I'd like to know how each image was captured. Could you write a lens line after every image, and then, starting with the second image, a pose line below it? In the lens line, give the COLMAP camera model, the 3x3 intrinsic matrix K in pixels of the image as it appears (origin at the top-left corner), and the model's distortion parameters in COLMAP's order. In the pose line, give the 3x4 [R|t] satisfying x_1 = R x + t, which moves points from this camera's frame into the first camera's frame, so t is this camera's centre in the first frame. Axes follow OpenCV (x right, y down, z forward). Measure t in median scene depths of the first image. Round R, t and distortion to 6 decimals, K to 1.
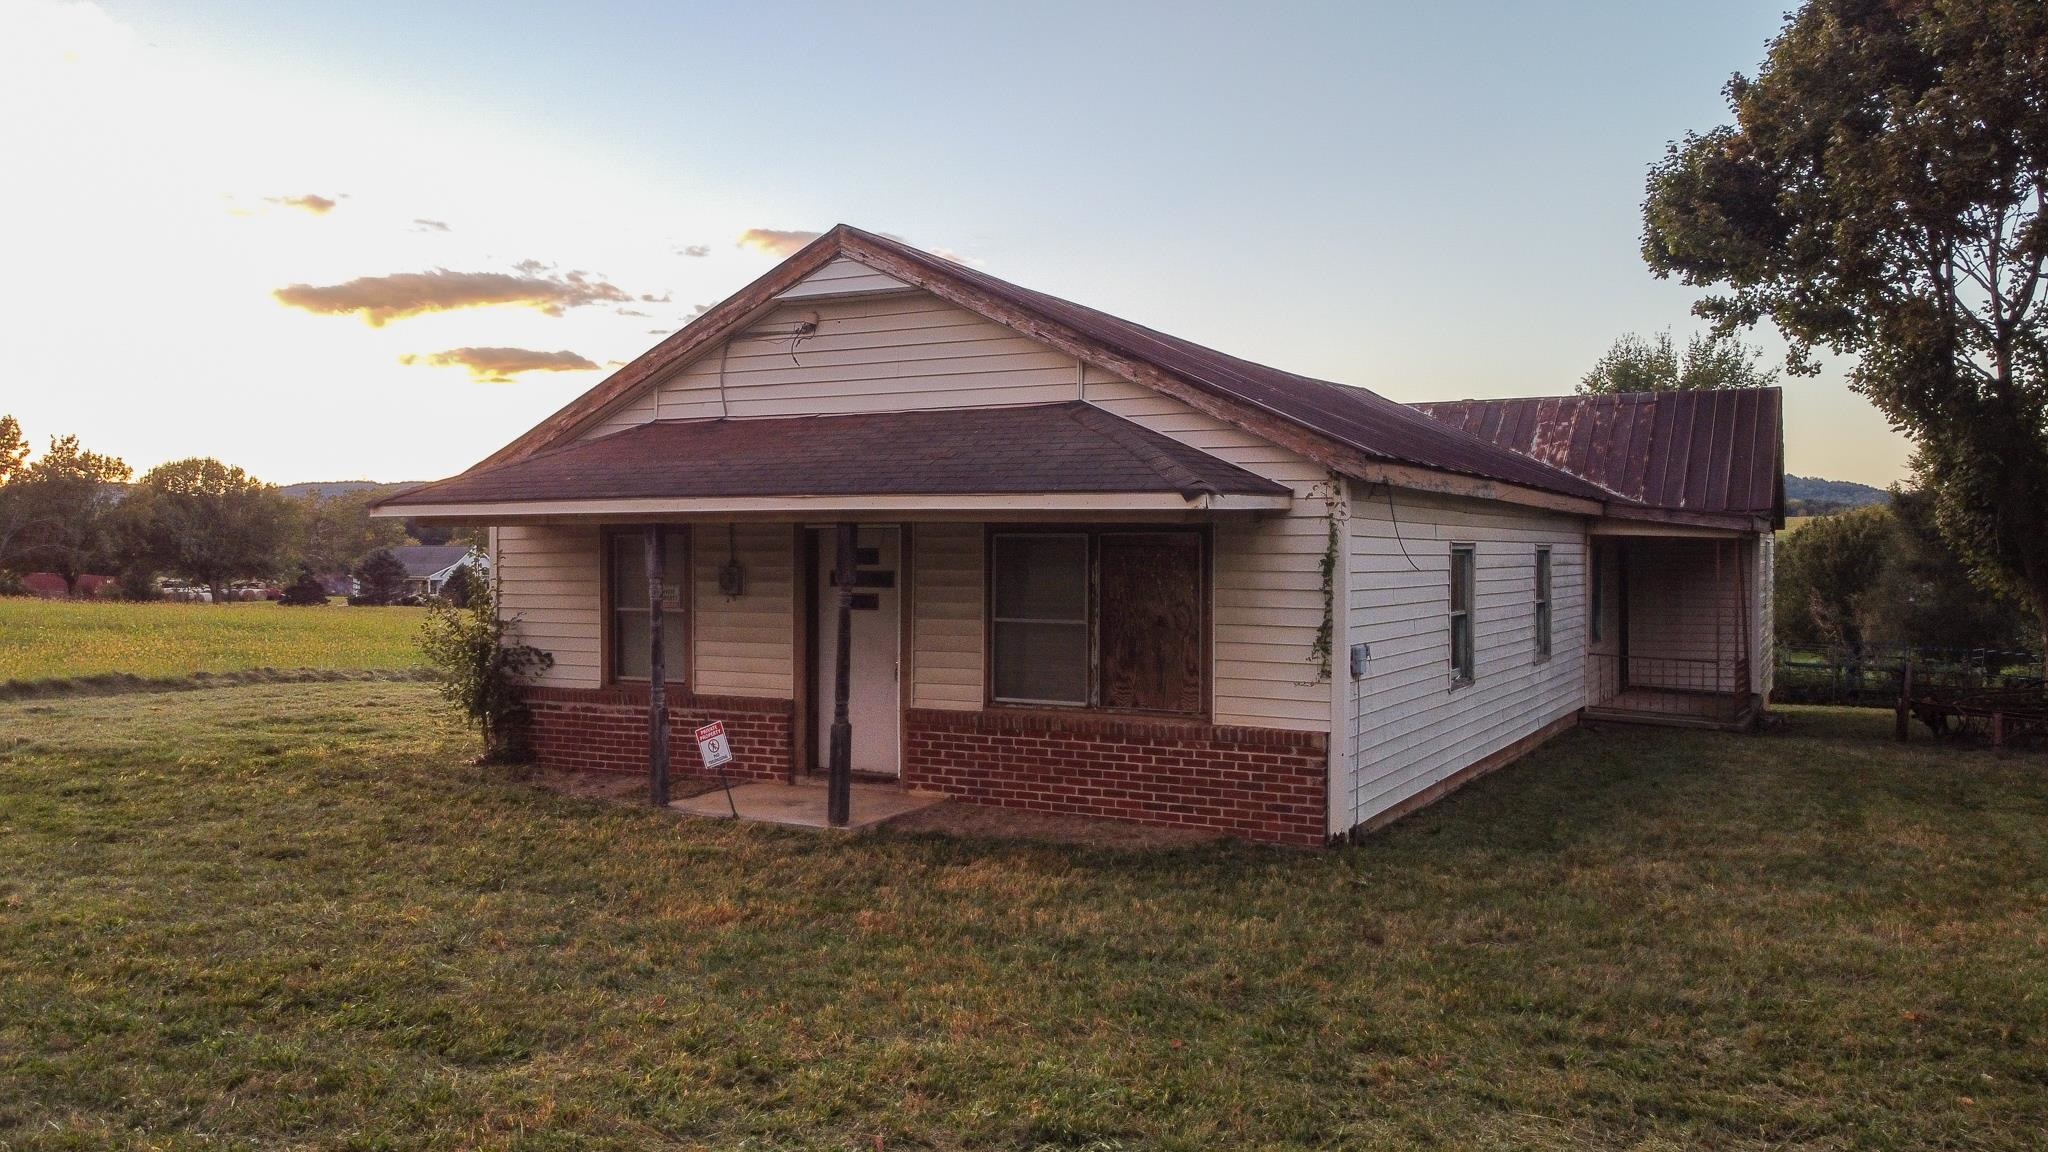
lens RADIAL K [[1550.1, 0, 1024.0], [0, 1550.1, 576.0], [0, 0, 1]] dist [0.002693, -0.000642]
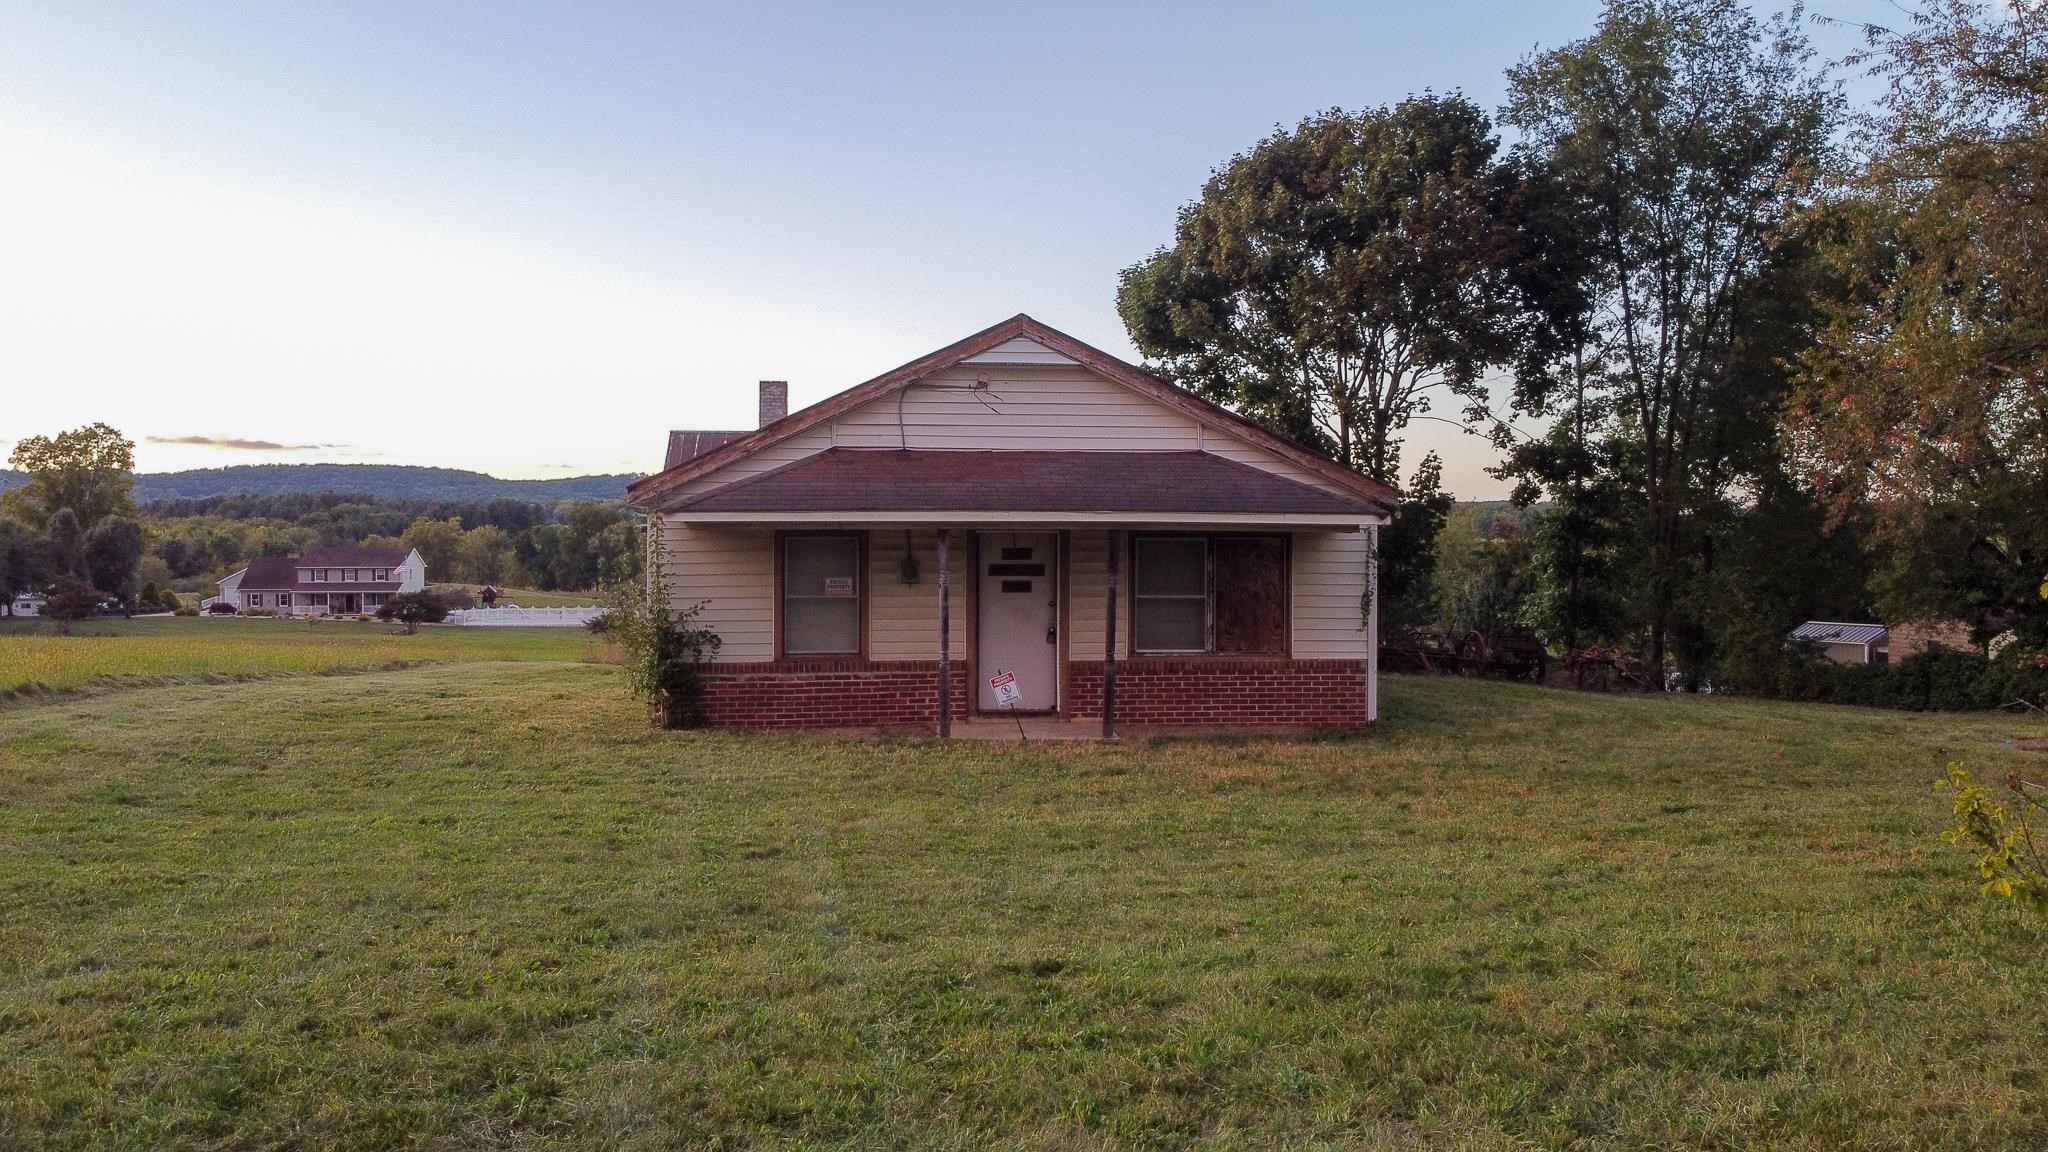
lens RADIAL K [[1550.1, 0, 1024.0], [0, 1550.1, 576.0], [0, 0, 1]] dist [0.002693, -0.000642]
pose [[0.838829, -0.011843, 0.544266, -0.848598], [0.009502, 0.999930, 0.007114, -0.002477], [-0.544312, -0.000796, 0.838882, -0.156967]]
